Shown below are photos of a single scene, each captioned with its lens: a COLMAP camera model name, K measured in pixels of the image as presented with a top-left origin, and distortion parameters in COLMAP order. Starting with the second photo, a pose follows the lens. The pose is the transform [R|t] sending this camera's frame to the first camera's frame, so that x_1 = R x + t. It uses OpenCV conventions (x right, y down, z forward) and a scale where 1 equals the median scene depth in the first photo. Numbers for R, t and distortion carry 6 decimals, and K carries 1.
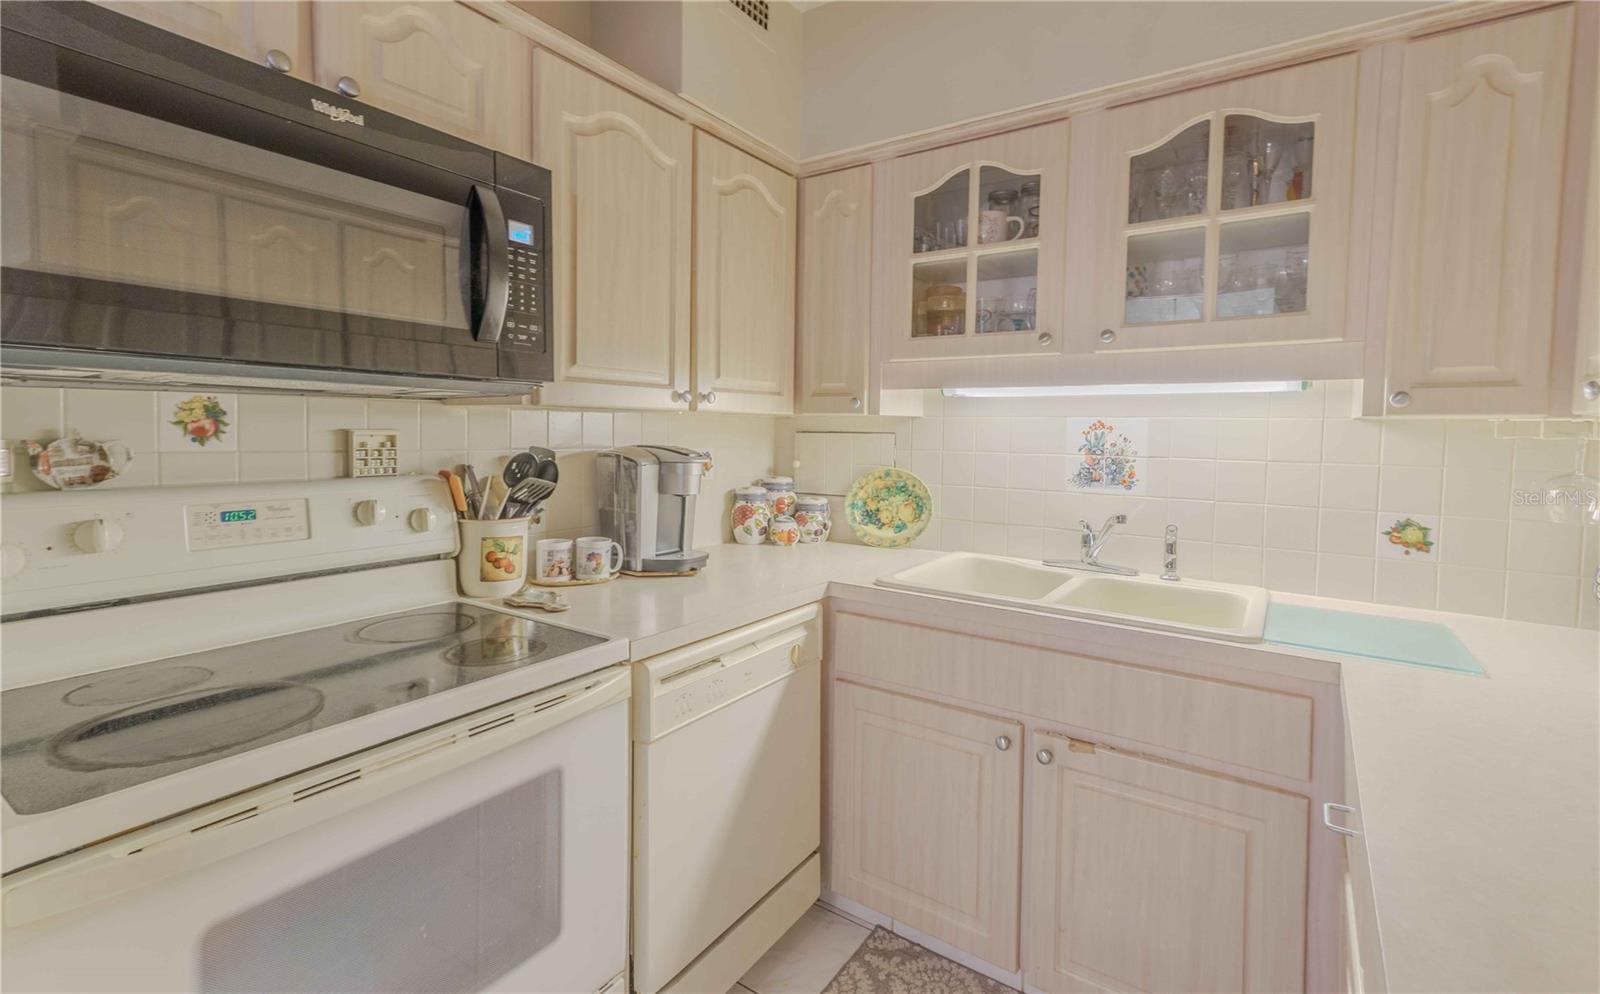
lens RADIAL K [[734.0, 0, 795.6], [0, 734.0, 462.8], [0, 0, 1]] dist [0.027805, 0.000123]
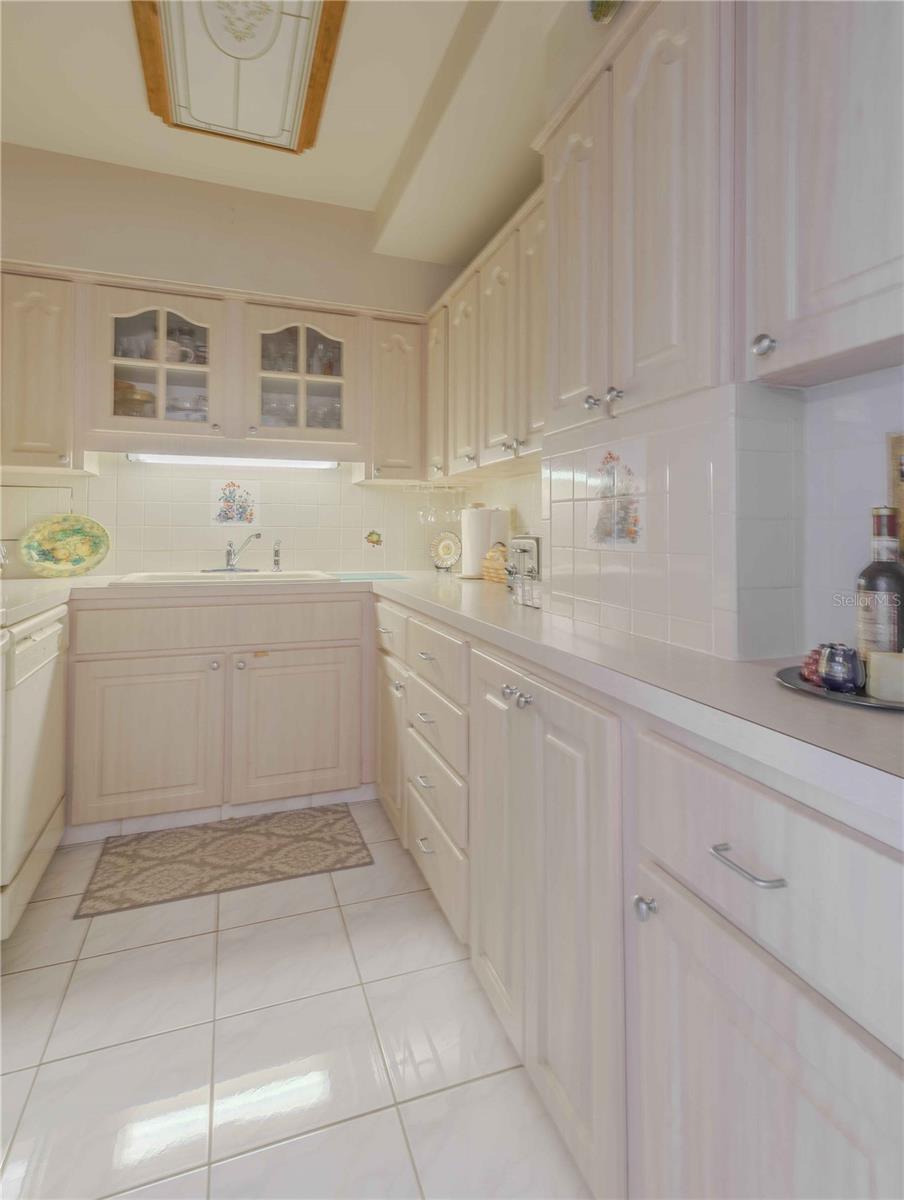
lens RADIAL K [[629.1, 0, 450.5], [0, 629.1, 519.4], [0, 0, 1]] dist [0.037690, 0.000187]
pose [[0.594311, 0.001950, 0.804233, -0.451204], [0.042699, 0.998510, -0.033975, 0.099840], [-0.803101, 0.054532, 0.593342, -0.232533]]
